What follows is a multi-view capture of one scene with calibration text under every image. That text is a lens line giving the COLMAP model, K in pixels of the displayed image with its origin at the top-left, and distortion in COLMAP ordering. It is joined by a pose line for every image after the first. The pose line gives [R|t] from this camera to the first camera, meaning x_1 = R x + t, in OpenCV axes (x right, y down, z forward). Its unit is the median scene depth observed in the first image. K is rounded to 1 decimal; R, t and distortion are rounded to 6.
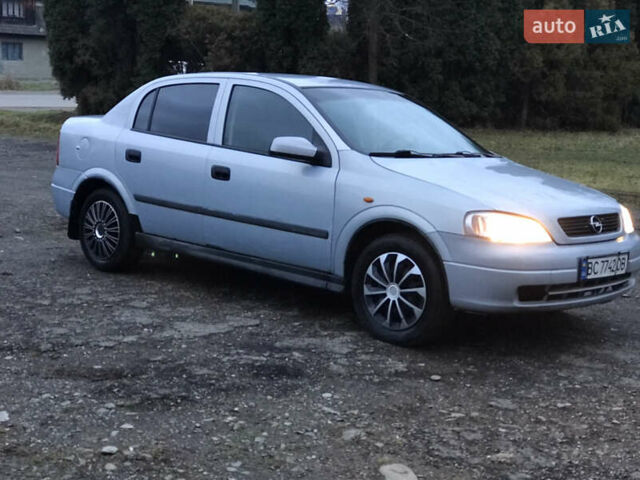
lens RADIAL K [[1025.2, 0, 312.0], [0, 1025.2, 239.8], [0, 0, 1]] dist [0.081202, 0.203095]
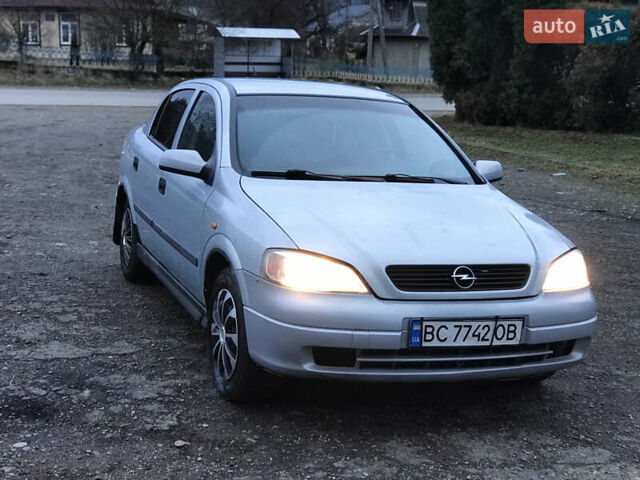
lens RADIAL K [[1034.1, 0, 309.5], [0, 1034.1, 240.3], [0, 0, 1]] dist [0.045158, 0.250464]
pose [[0.889773, 0.072237, -0.450651, 0.518249], [-0.073757, 0.997175, 0.014214, -0.044852], [0.450405, 0.020592, 0.892587, 0.257918]]
